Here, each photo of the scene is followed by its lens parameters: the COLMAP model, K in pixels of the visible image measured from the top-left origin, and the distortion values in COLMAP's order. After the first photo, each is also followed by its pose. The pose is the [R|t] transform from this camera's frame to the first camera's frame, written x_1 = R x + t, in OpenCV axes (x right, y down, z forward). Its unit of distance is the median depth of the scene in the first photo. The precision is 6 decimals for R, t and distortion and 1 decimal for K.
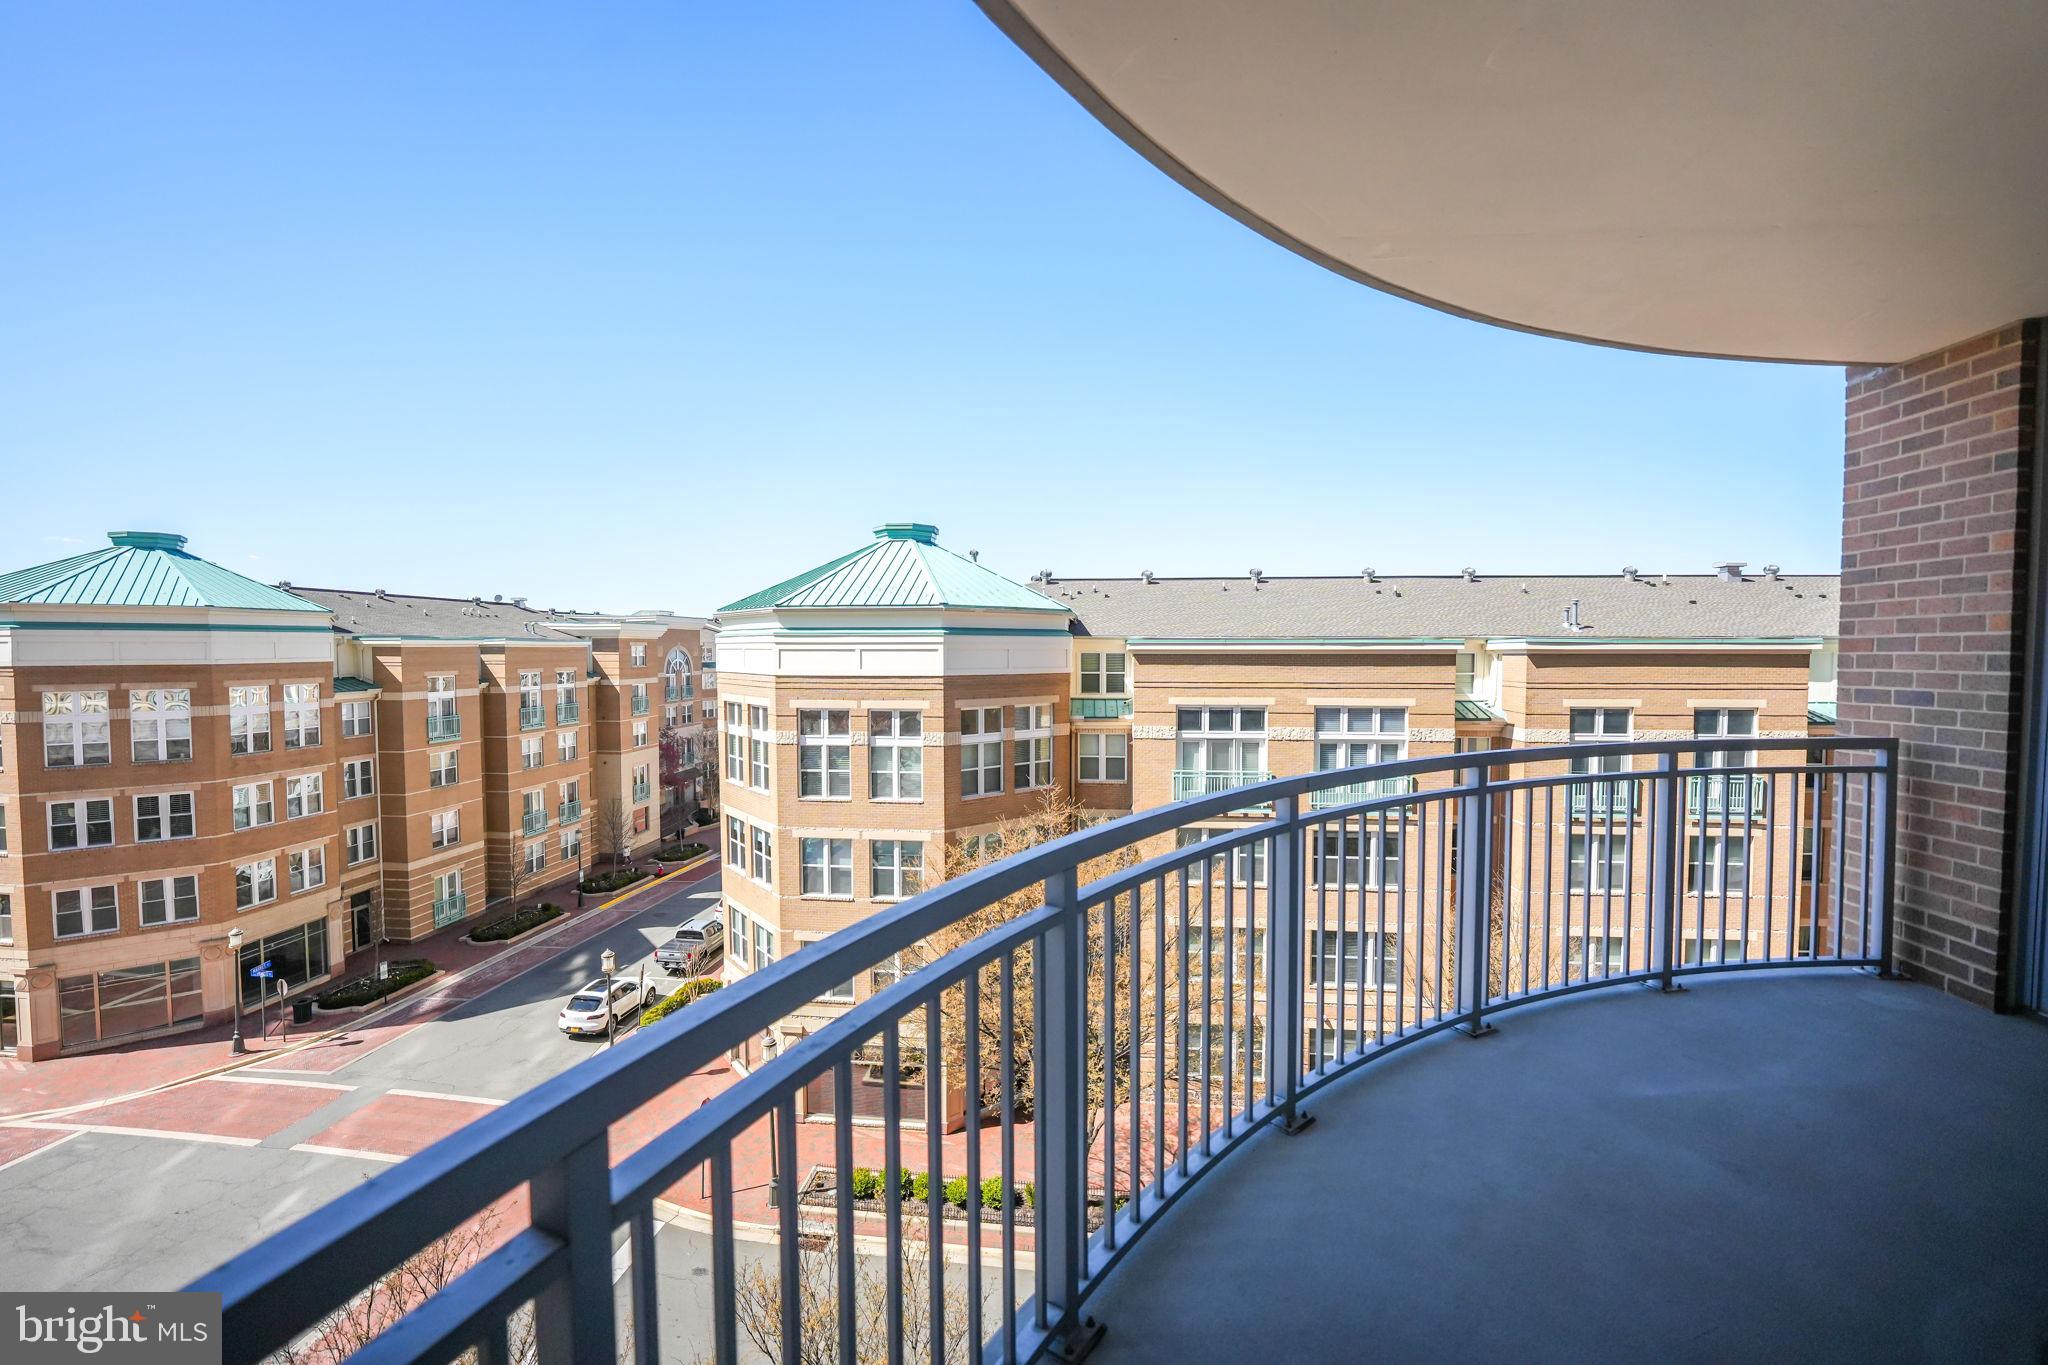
lens RADIAL K [[833.9, 0, 1017.5], [0, 833.9, 679.7], [0, 0, 1]] dist [-0.025137, 0.003758]
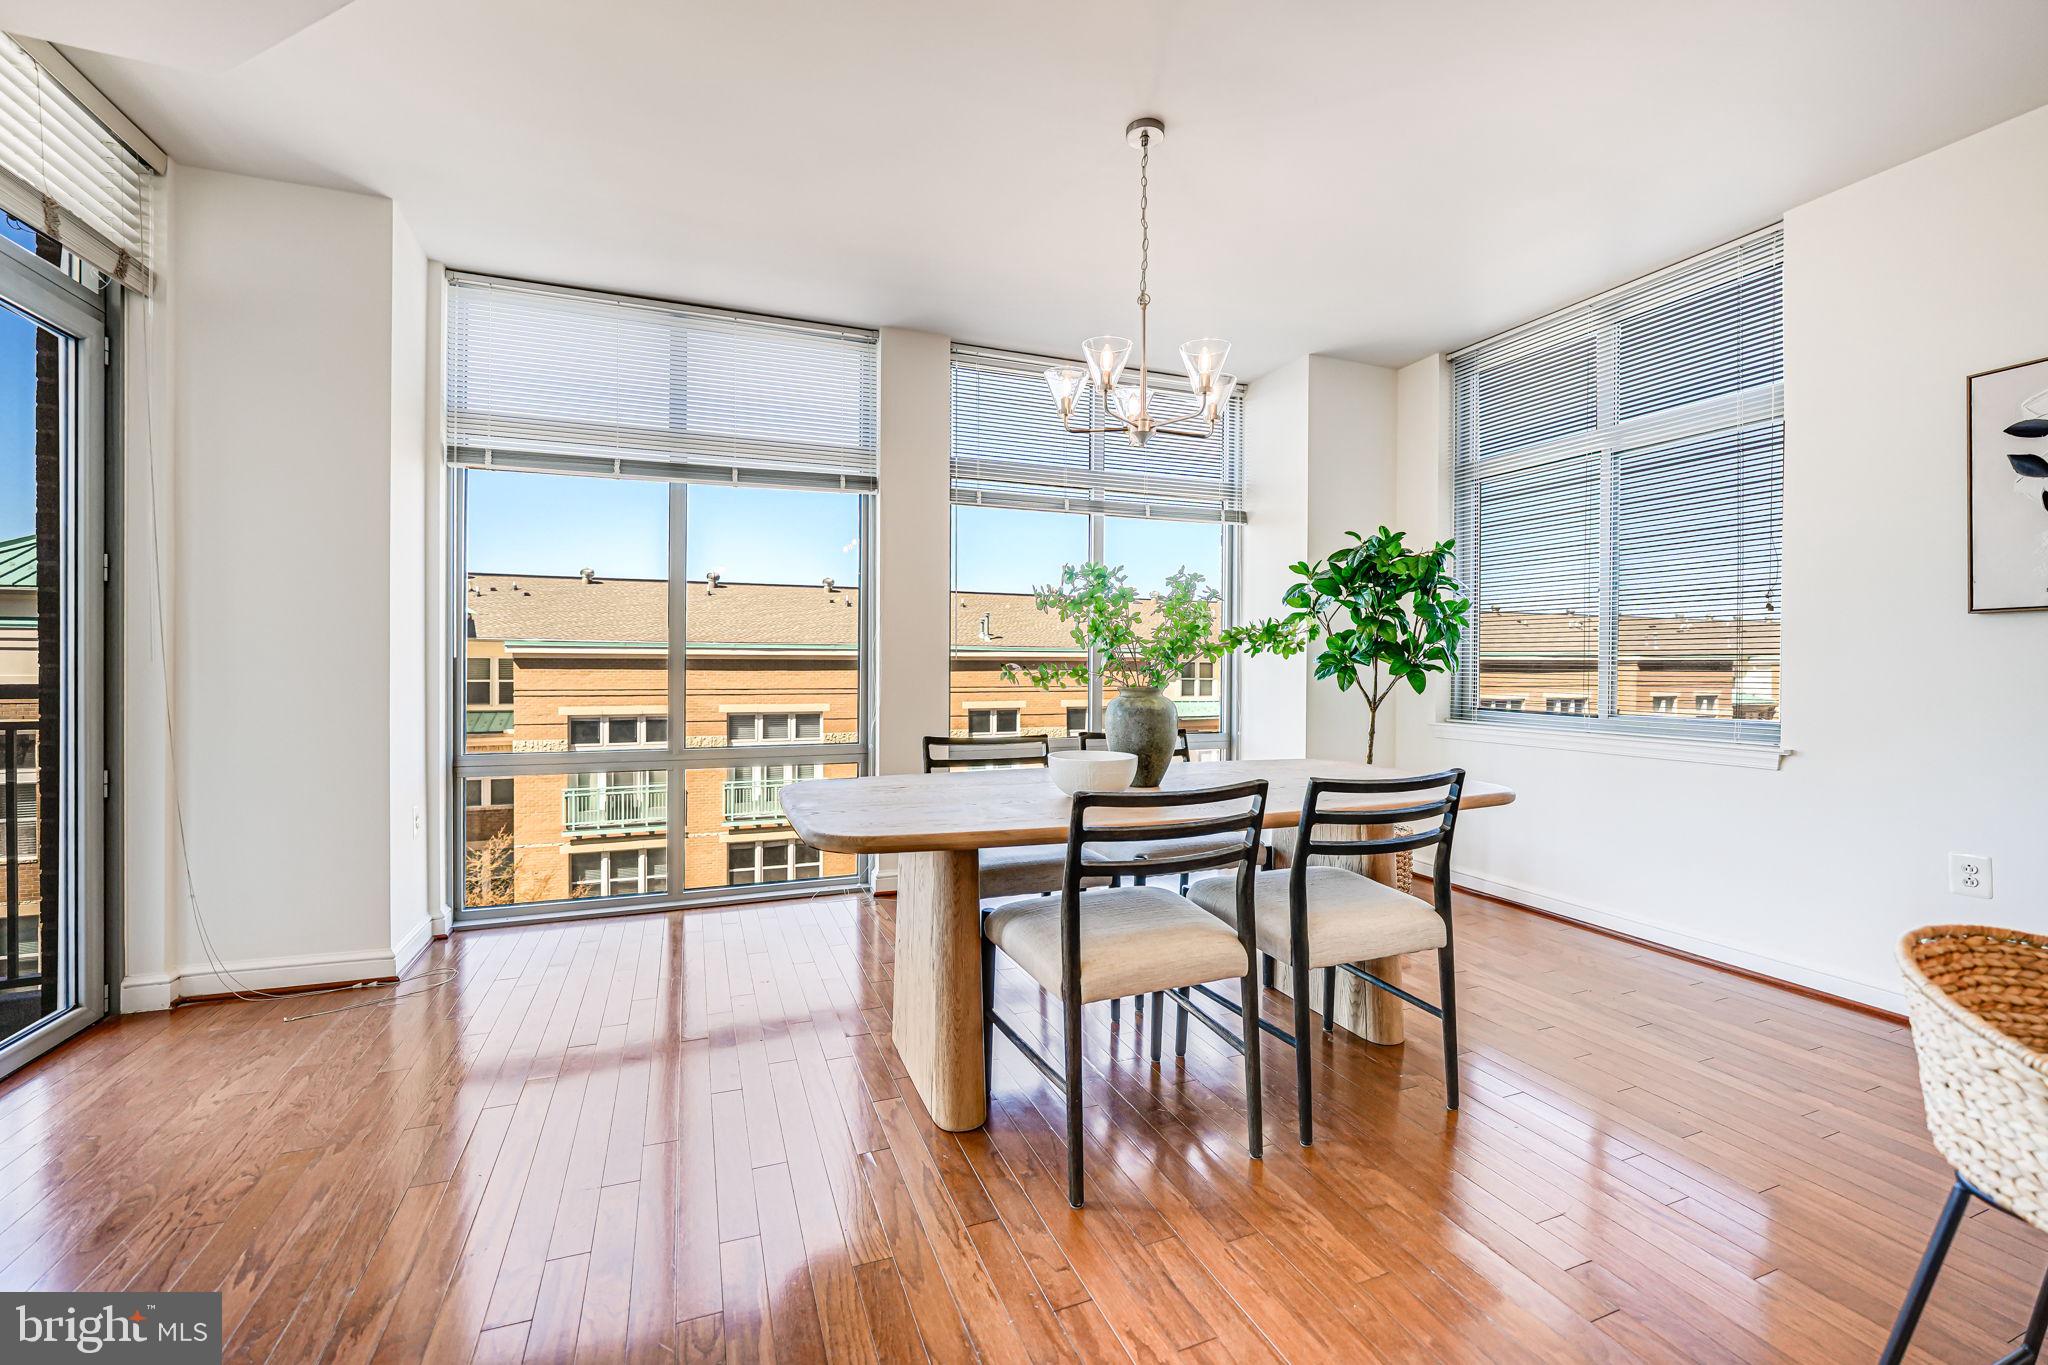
lens RADIAL K [[833.9, 0, 1025.5], [0, 833.9, 674.2], [0, 0, 1]] dist [-0.025137, 0.003758]
pose [[0.879455, -0.000858, 0.475981, 0.170197], [0.012308, 0.999705, -0.020939, 0.009452], [-0.475822, 0.024273, 0.879206, -0.007705]]
